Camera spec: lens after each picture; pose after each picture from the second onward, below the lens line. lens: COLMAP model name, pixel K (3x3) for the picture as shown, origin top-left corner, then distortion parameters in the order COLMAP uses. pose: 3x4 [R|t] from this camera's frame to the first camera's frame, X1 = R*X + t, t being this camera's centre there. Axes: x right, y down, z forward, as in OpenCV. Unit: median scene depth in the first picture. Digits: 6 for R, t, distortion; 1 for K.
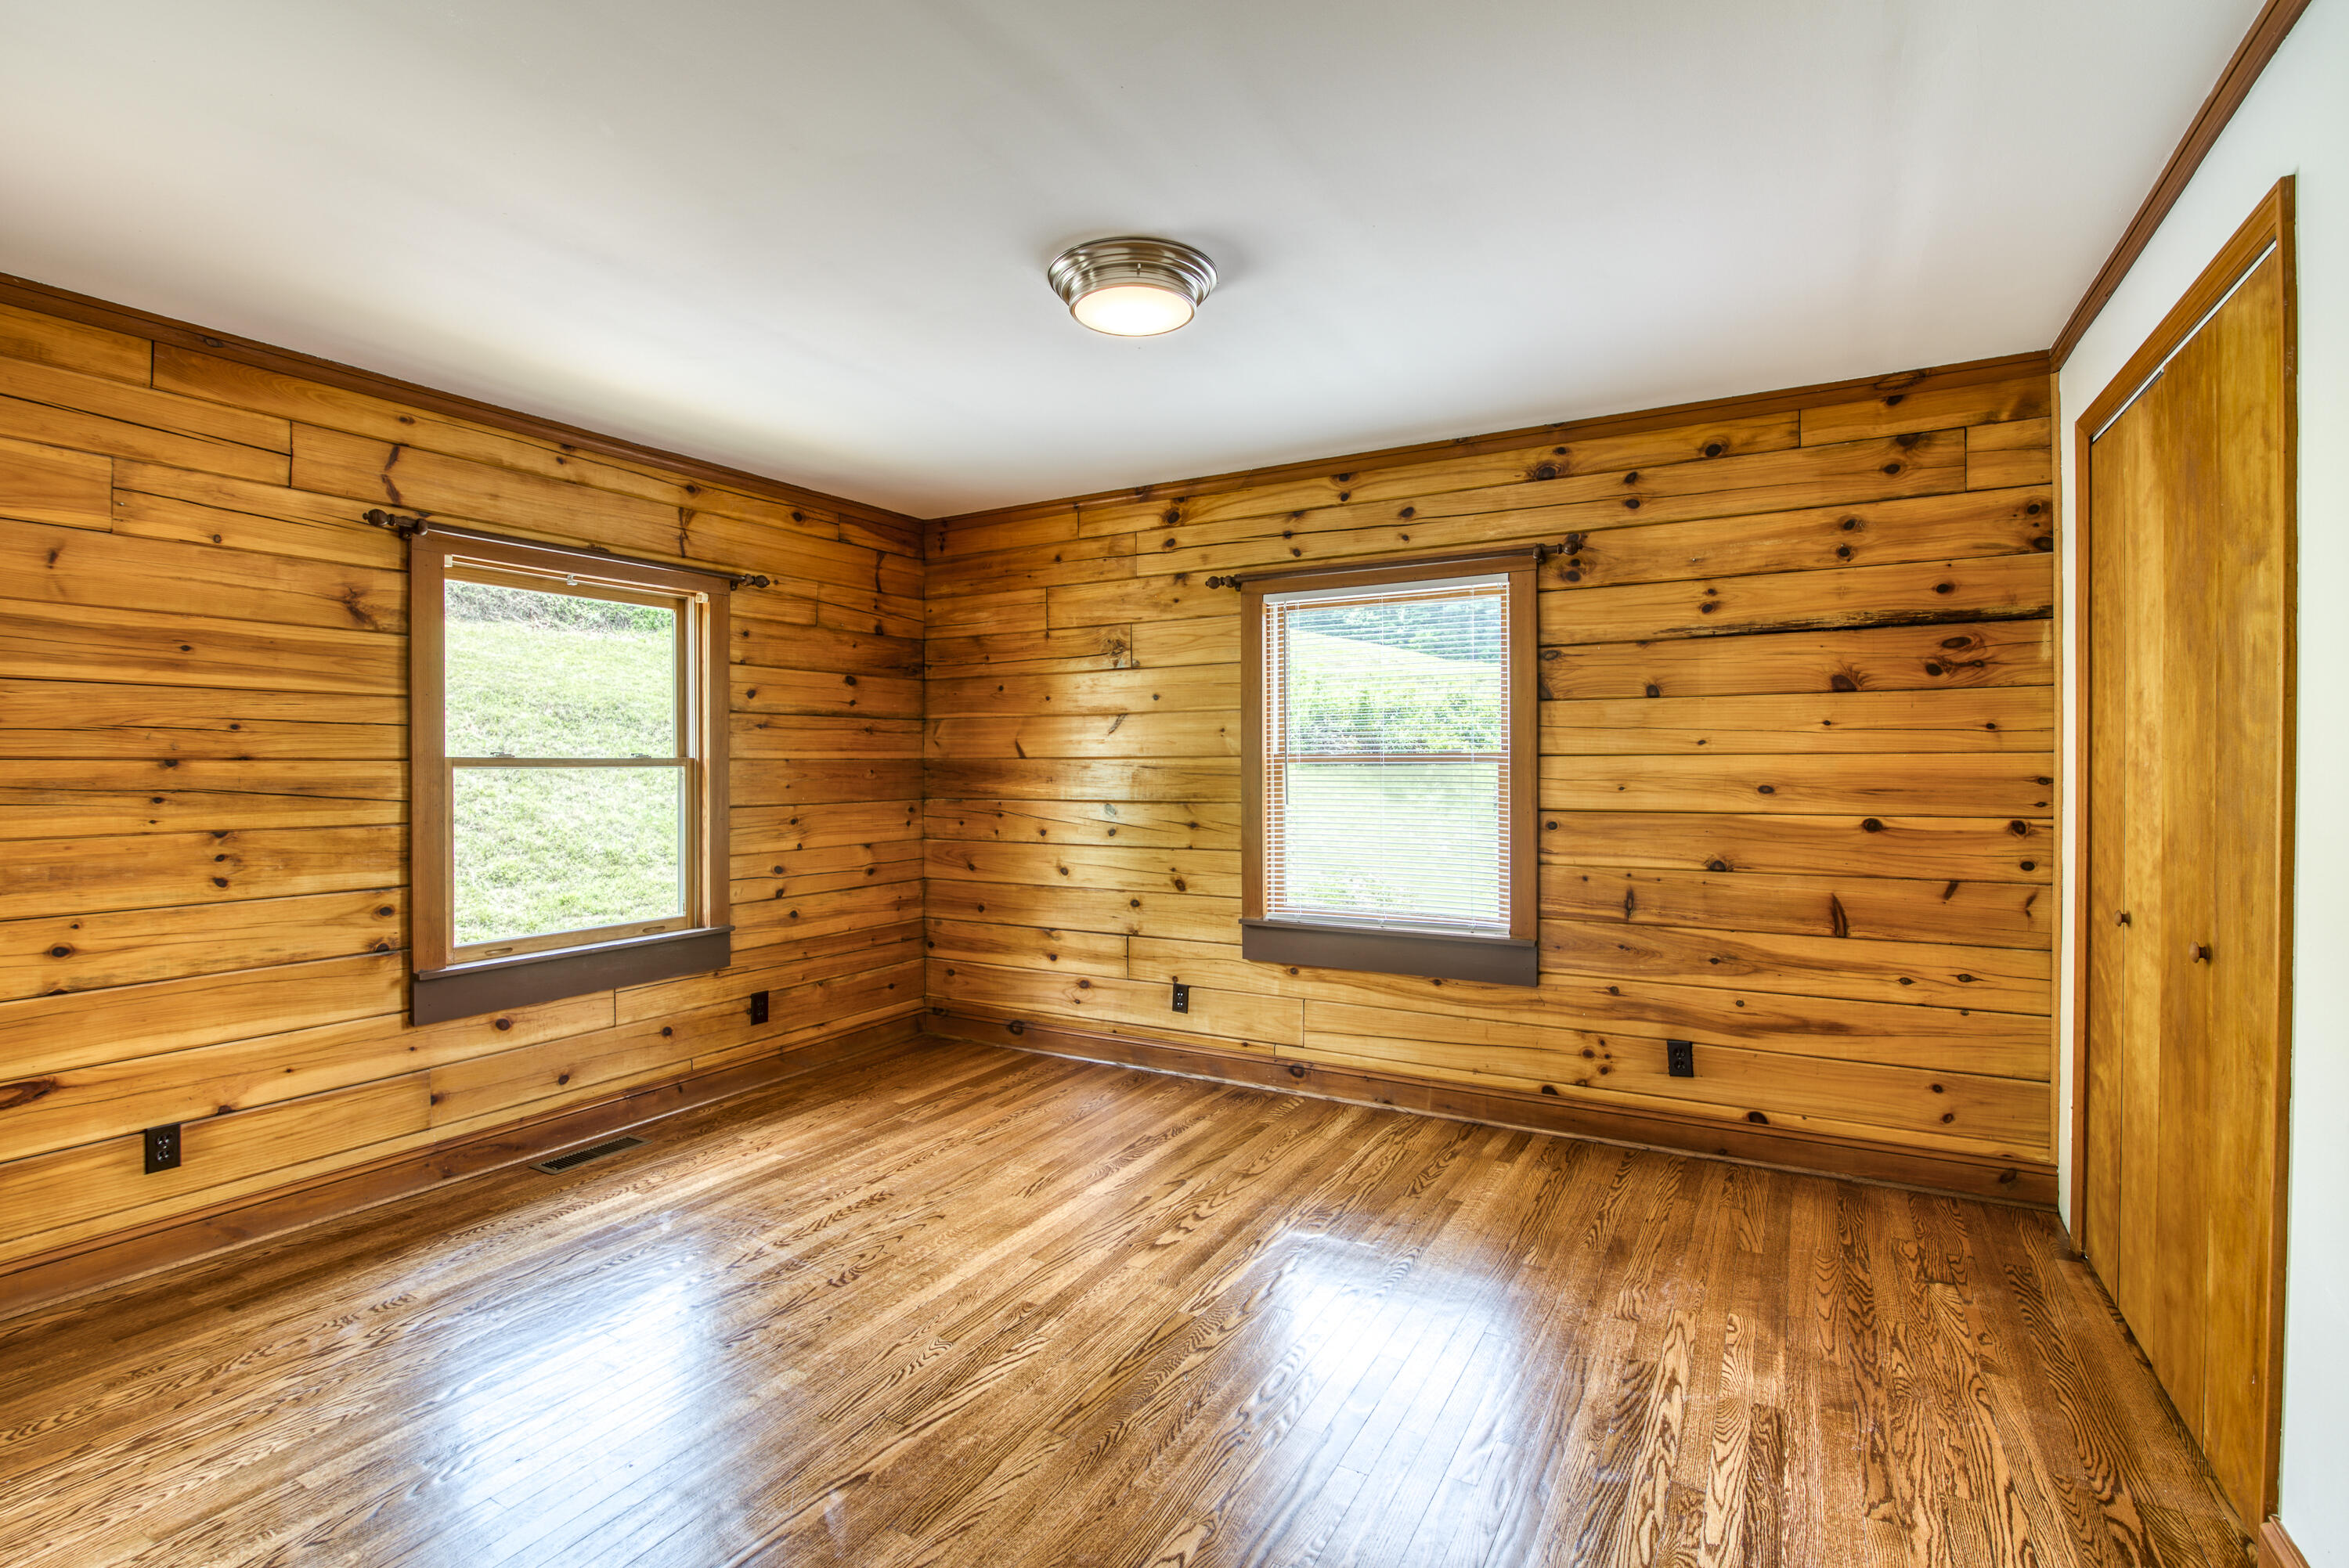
lens RADIAL K [[1083.9, 0, 1126.4], [0, 1083.9, 767.6], [0, 0, 1]] dist [-0.020001, 0.000396]
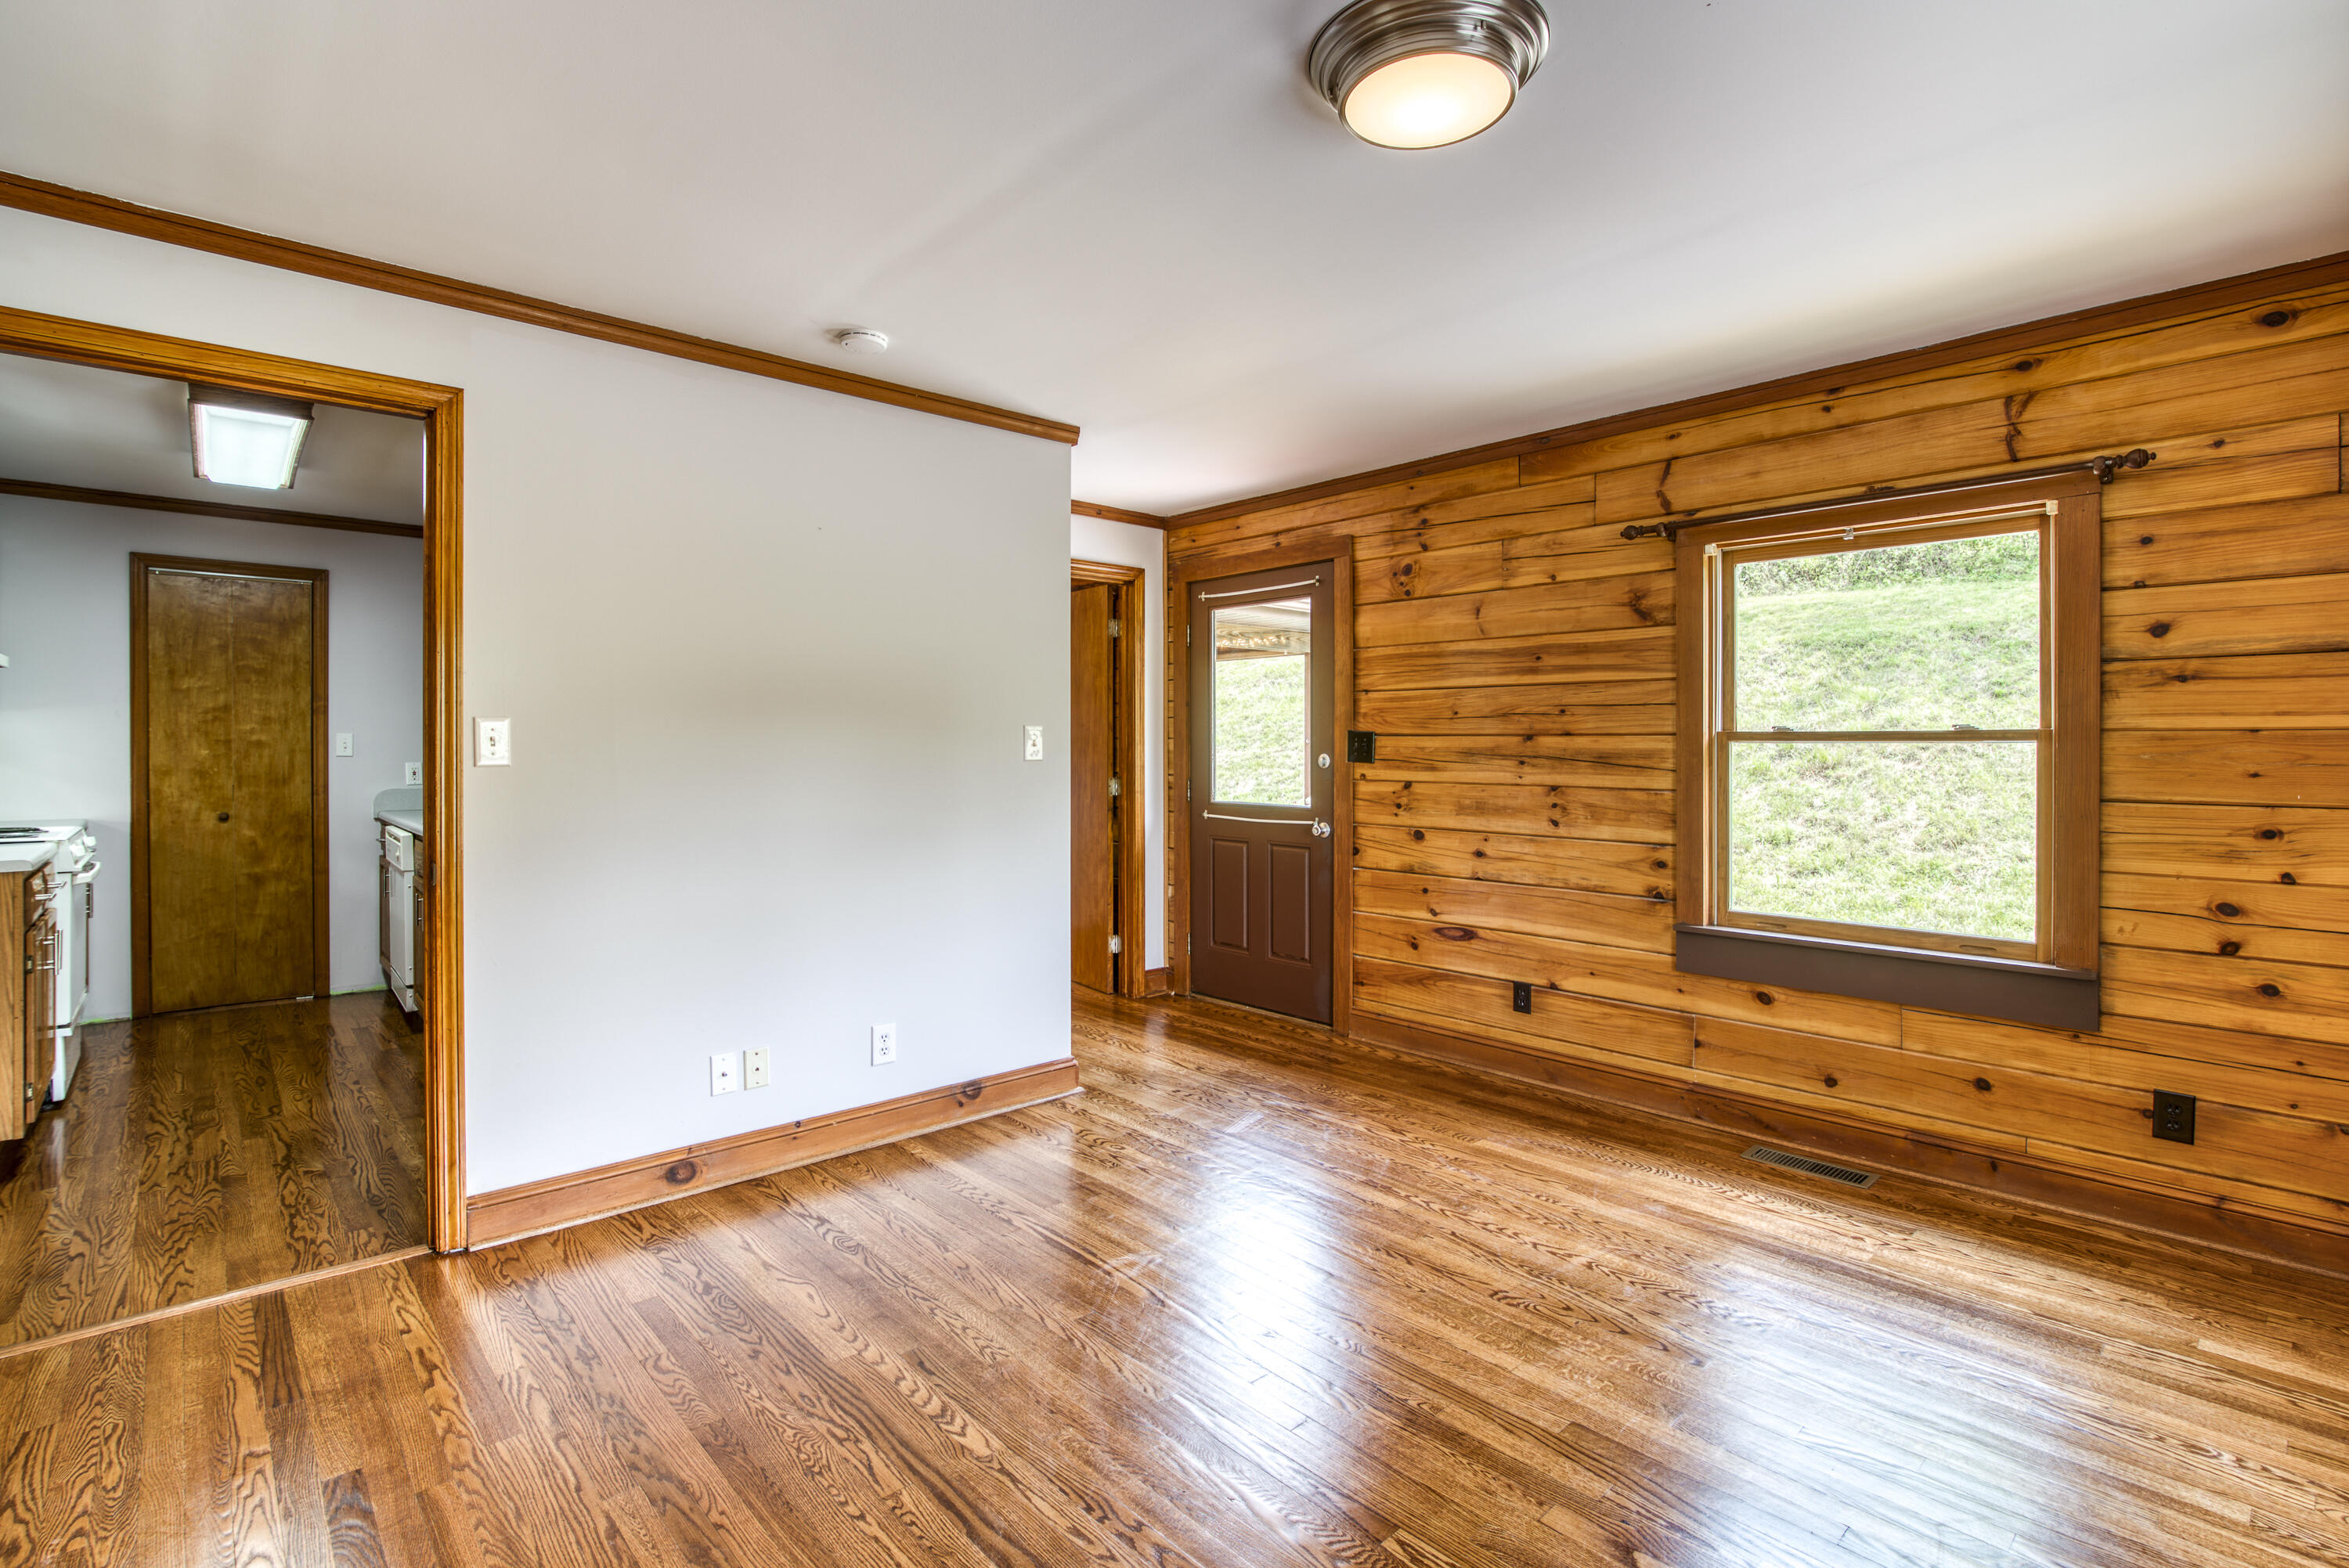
lens RADIAL K [[1083.9, 0, 1182.2], [0, 1083.9, 740.8], [0, 0, 1]] dist [-0.020001, 0.000396]
pose [[-0.263818, 0.001006, -0.964572, 0.583469], [-0.002825, 0.999994, 0.001815, -0.001208], [0.964568, 0.003204, -0.263814, 0.817273]]
